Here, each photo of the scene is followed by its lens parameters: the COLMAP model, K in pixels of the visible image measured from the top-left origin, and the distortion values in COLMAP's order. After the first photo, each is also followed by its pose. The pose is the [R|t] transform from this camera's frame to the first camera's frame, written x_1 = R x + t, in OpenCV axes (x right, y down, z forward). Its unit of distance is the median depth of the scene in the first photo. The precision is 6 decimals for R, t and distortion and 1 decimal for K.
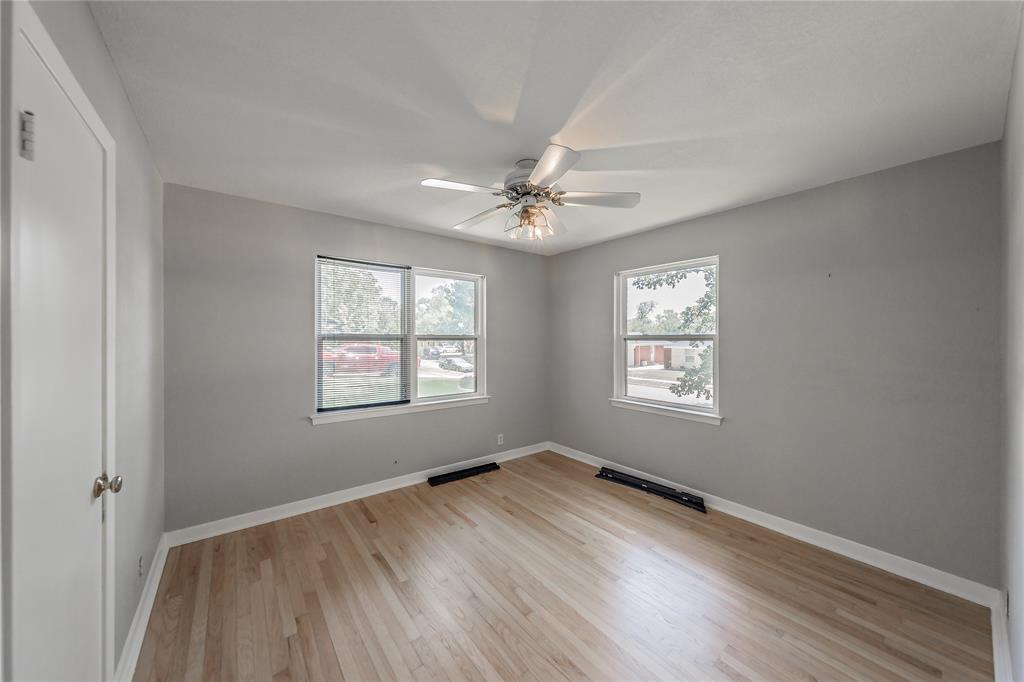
lens RADIAL K [[358.3, 0, 513.9], [0, 358.3, 336.0], [0, 0, 1]] dist [0.000401, 0.000048]
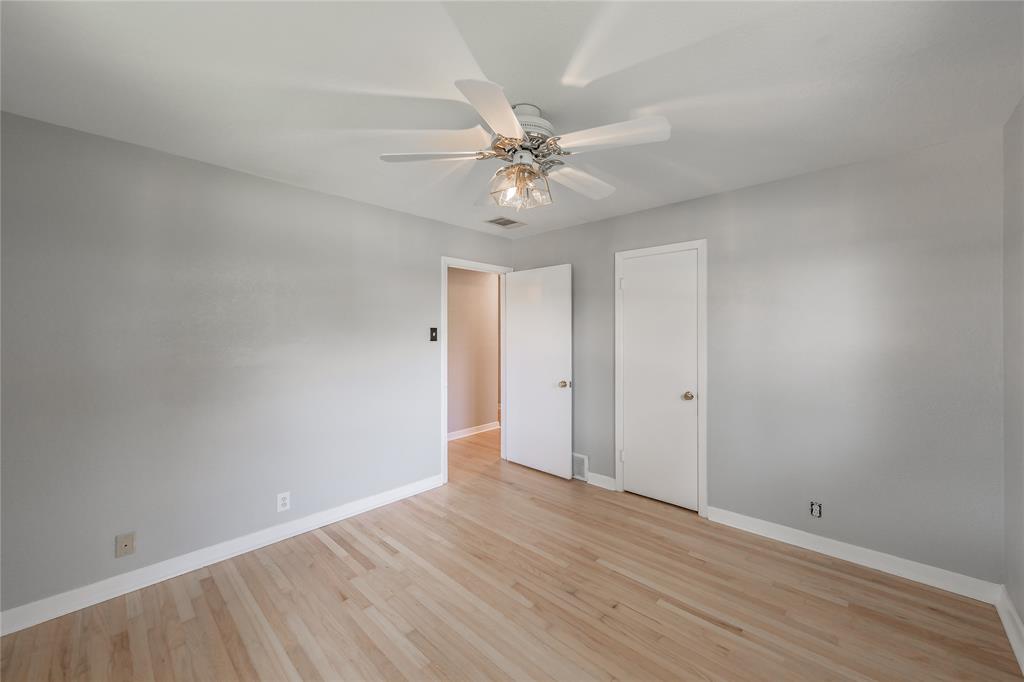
lens RADIAL K [[396.6, 0, 514.0], [0, 396.6, 334.6], [0, 0, 1]] dist [0.000446, -0.000071]
pose [[-0.990433, 0.003455, -0.137954, 0.187727], [0.003181, 0.999993, 0.002207, 0.018075], [0.137961, 0.001747, -0.990436, 1.977982]]
